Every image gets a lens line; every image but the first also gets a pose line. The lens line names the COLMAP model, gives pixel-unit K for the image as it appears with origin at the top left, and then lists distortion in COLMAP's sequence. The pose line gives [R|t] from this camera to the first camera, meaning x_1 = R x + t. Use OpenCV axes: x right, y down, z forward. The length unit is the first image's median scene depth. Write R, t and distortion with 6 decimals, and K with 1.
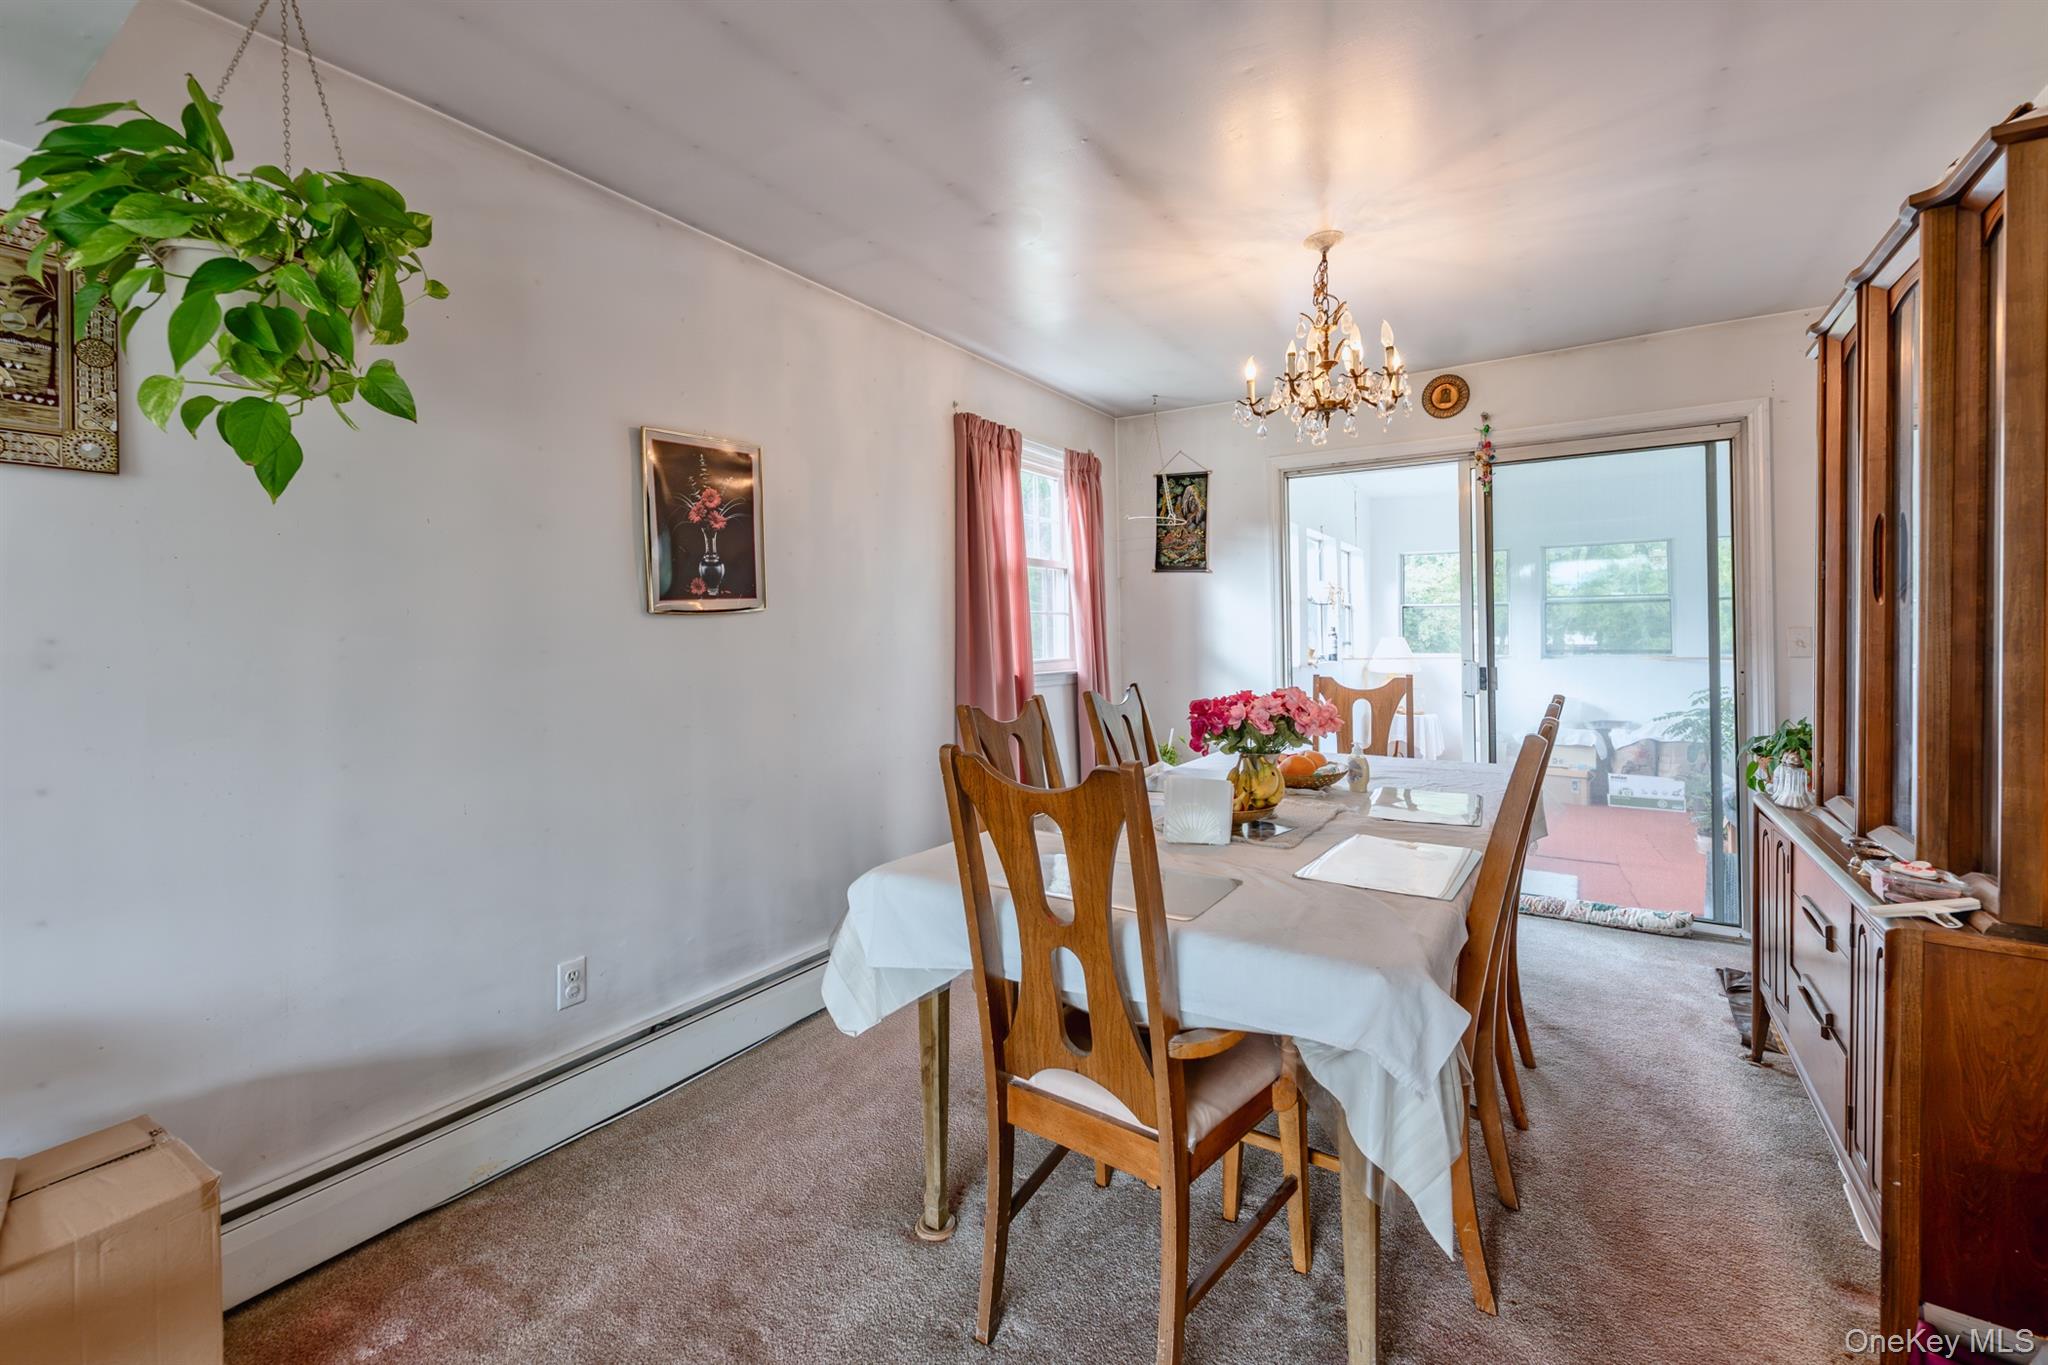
lens RADIAL K [[851.1, 0, 1037.1], [0, 851.1, 628.4], [0, 0, 1]] dist [0.007256, -0.001374]
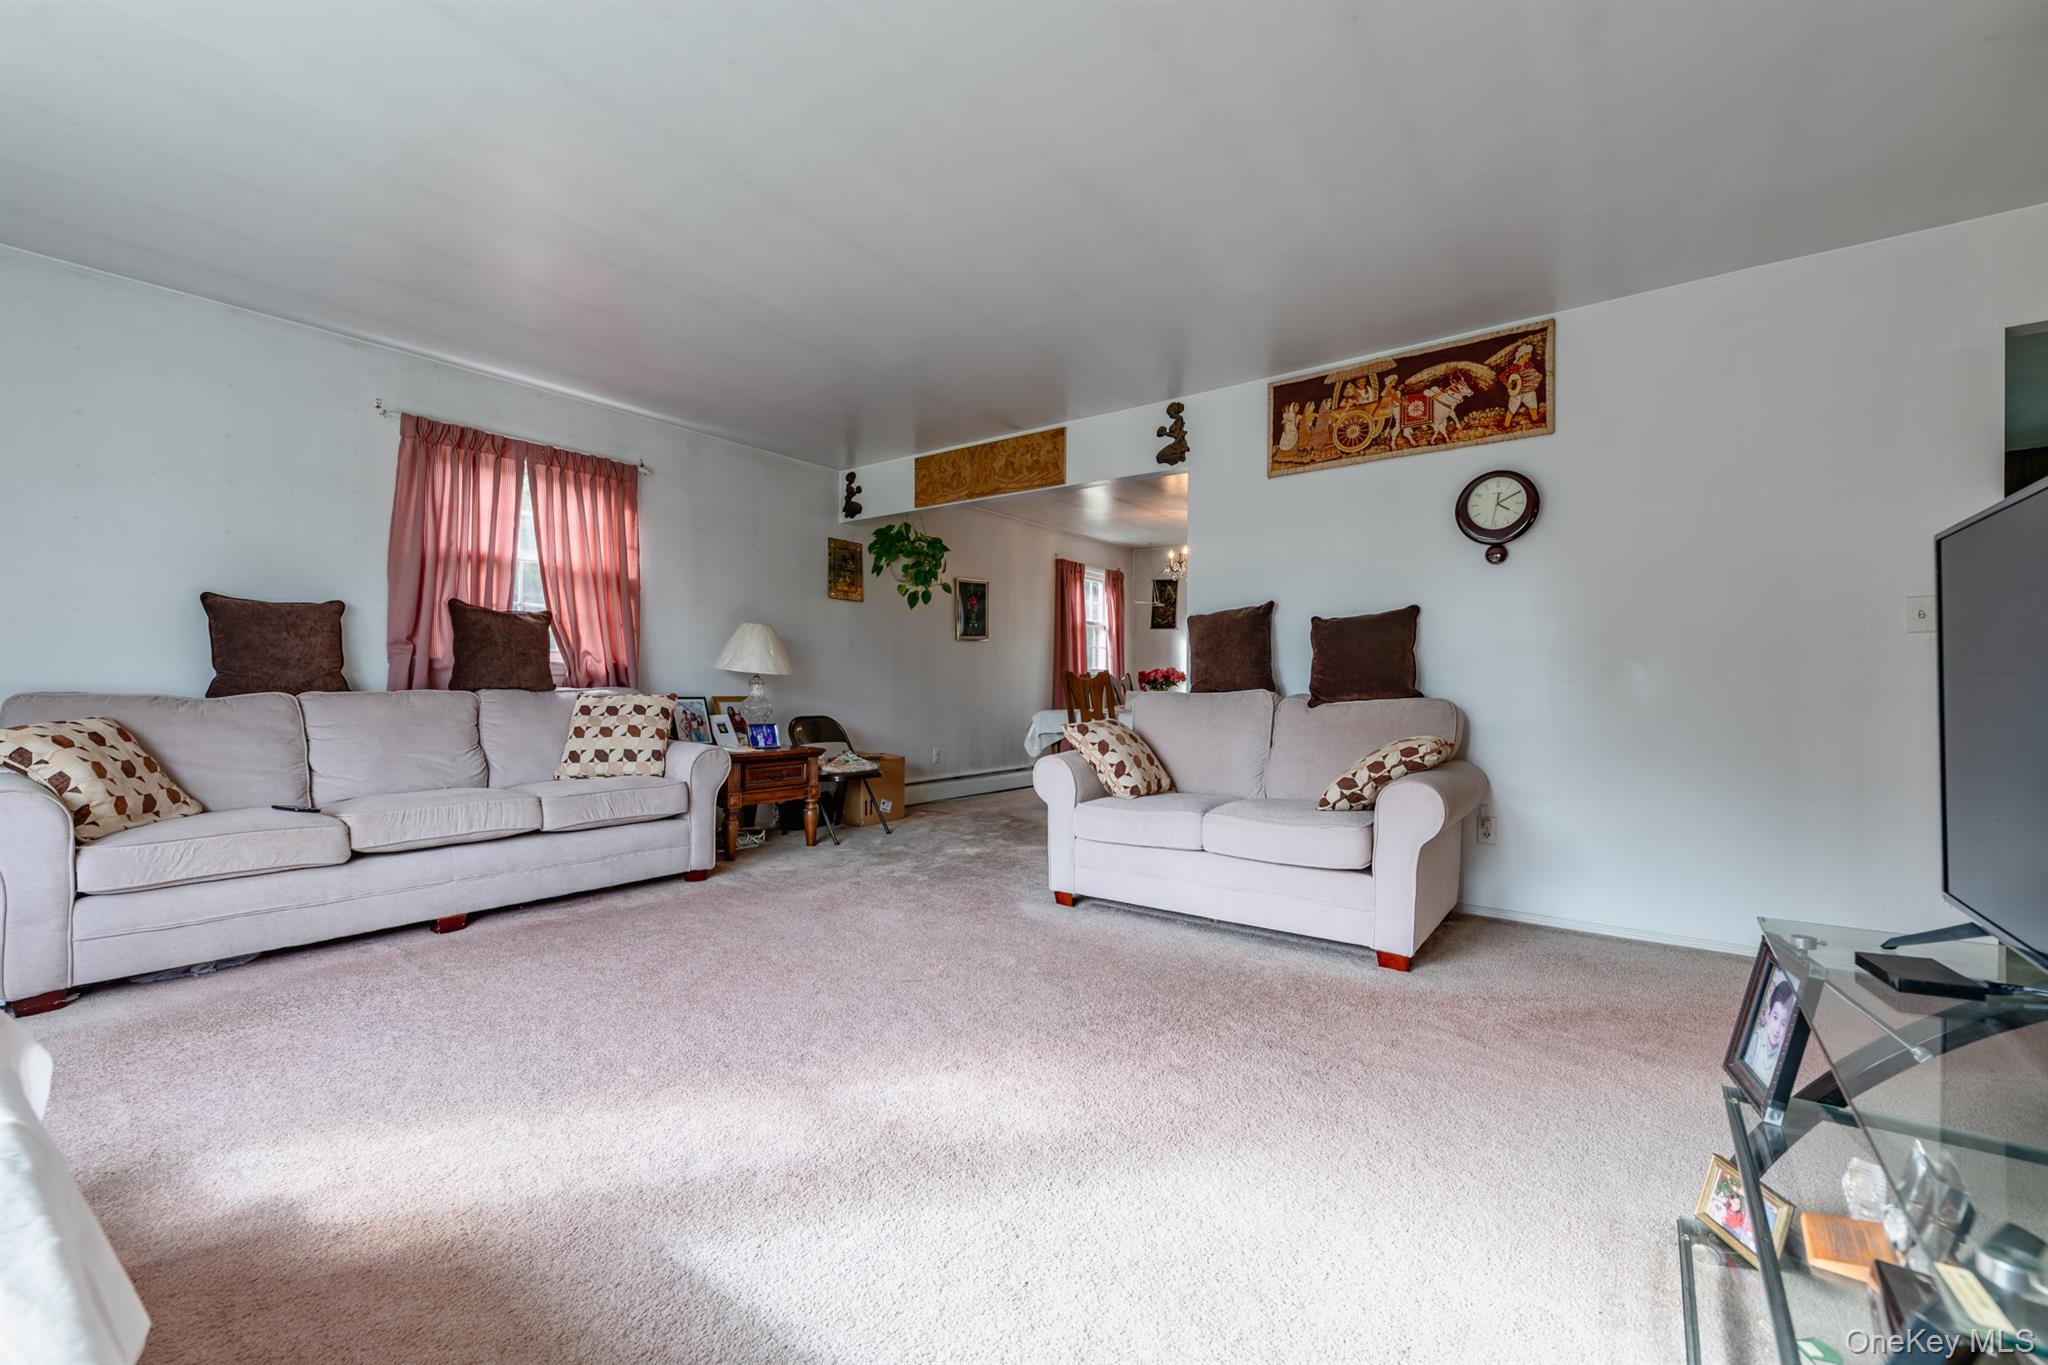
lens RADIAL K [[851.1, 0, 1015.9], [0, 851.1, 680.8], [0, 0, 1]] dist [0.007256, -0.001374]
pose [[0.994874, 0.021704, -0.098768, 0.029764], [-0.021869, 0.999761, -0.000589, 0.079304], [0.098732, 0.002746, 0.995110, -1.273230]]
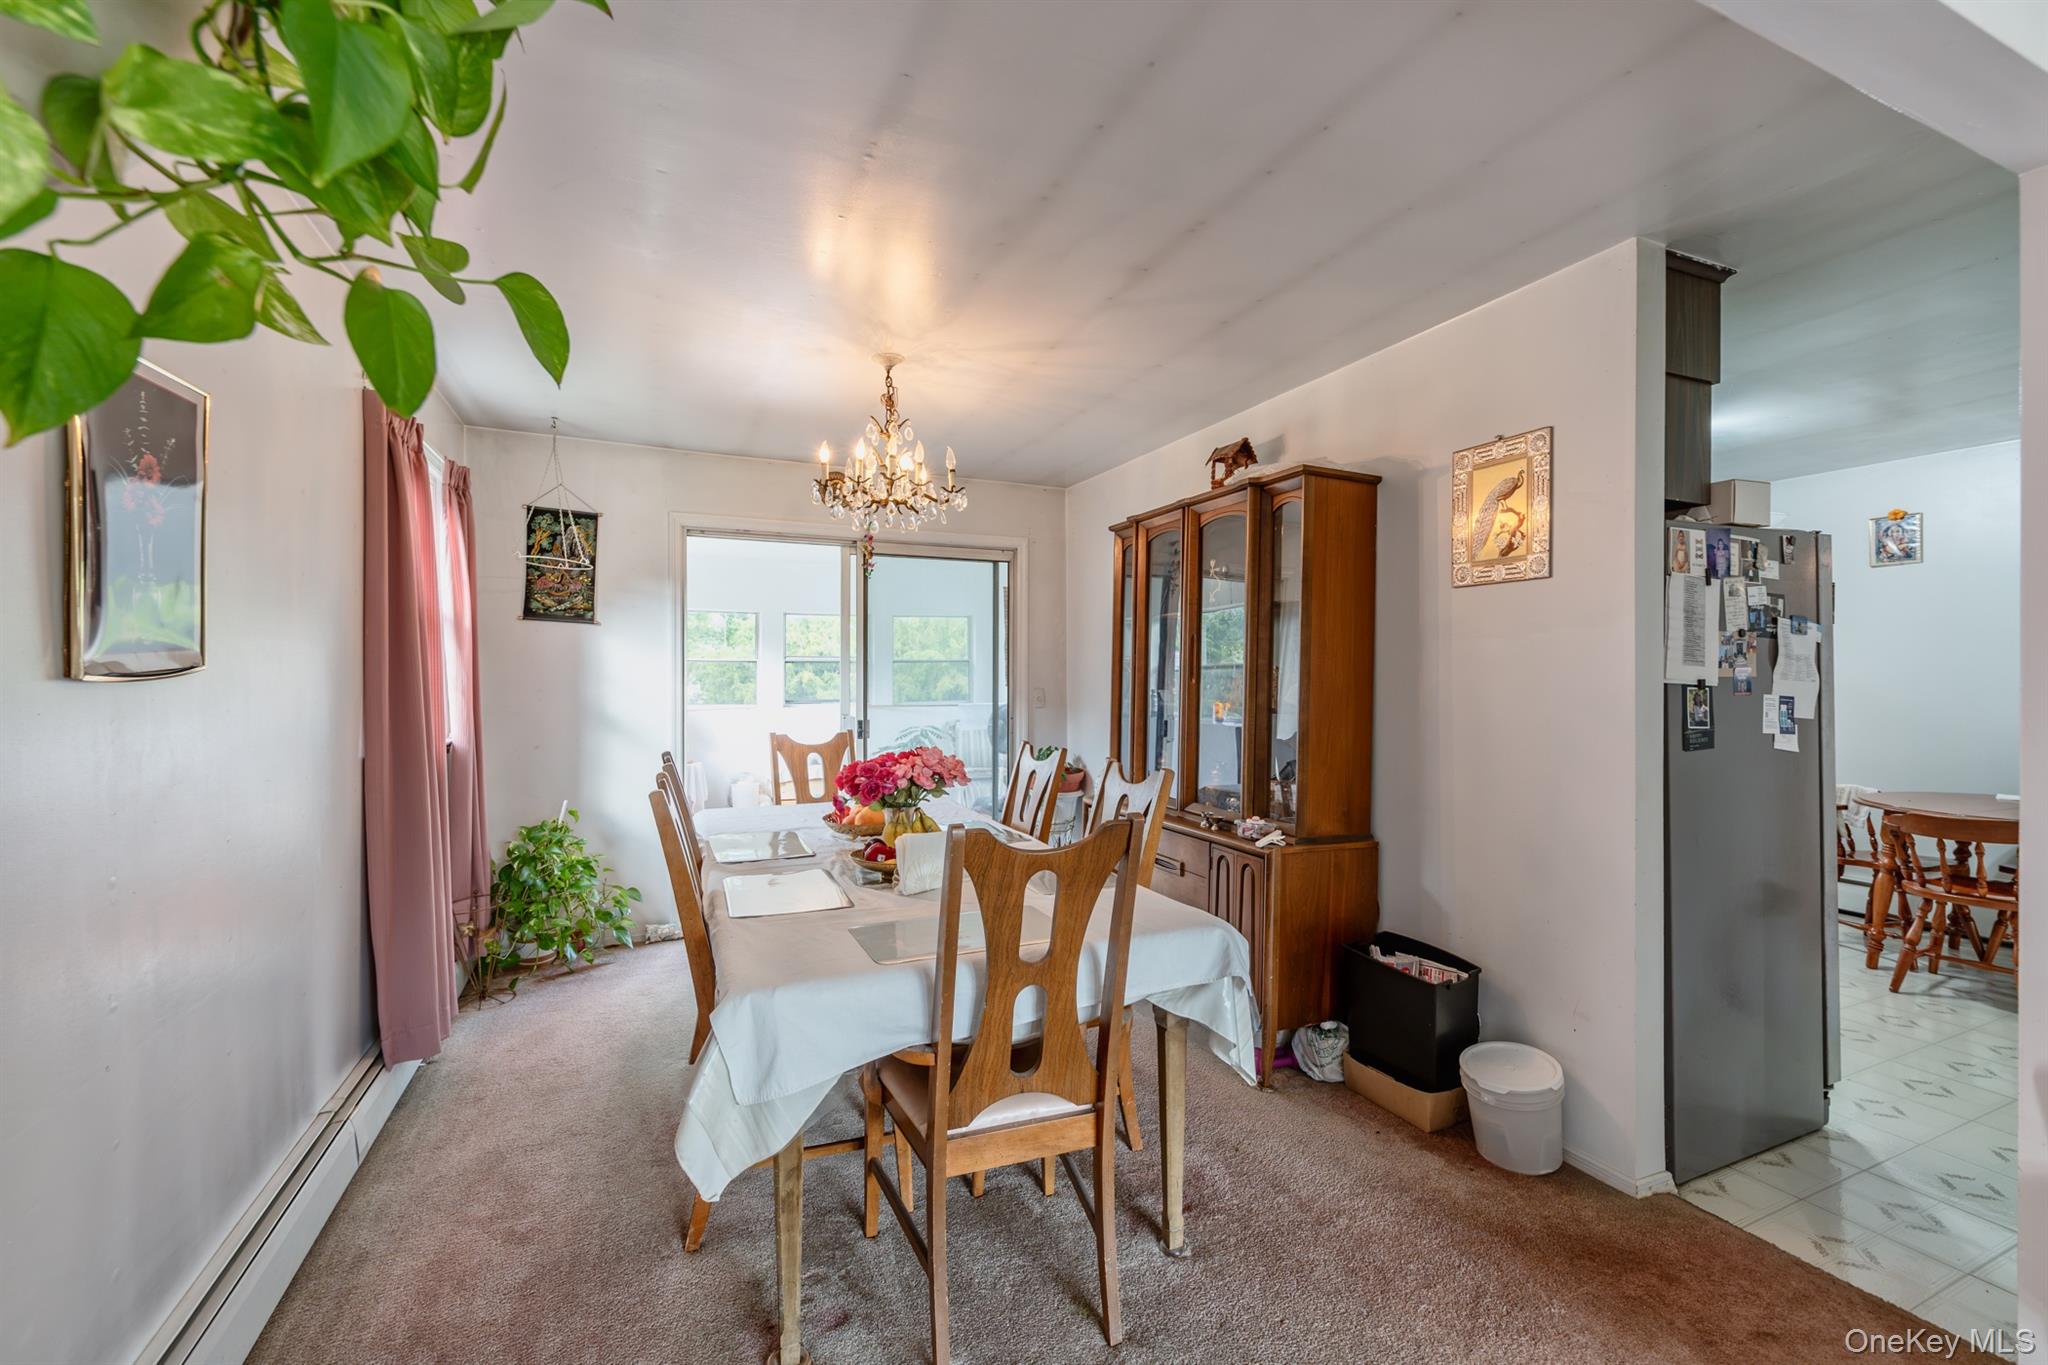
lens RADIAL K [[851.1, 0, 1021.1], [0, 851.1, 669.0], [0, 0, 1]] dist [0.007256, -0.001374]
pose [[0.553748, 0.015971, 0.832531, -0.370765], [-0.011310, 0.999868, -0.011658, -0.015881], [-0.832607, -0.002961, 0.553856, 0.146772]]
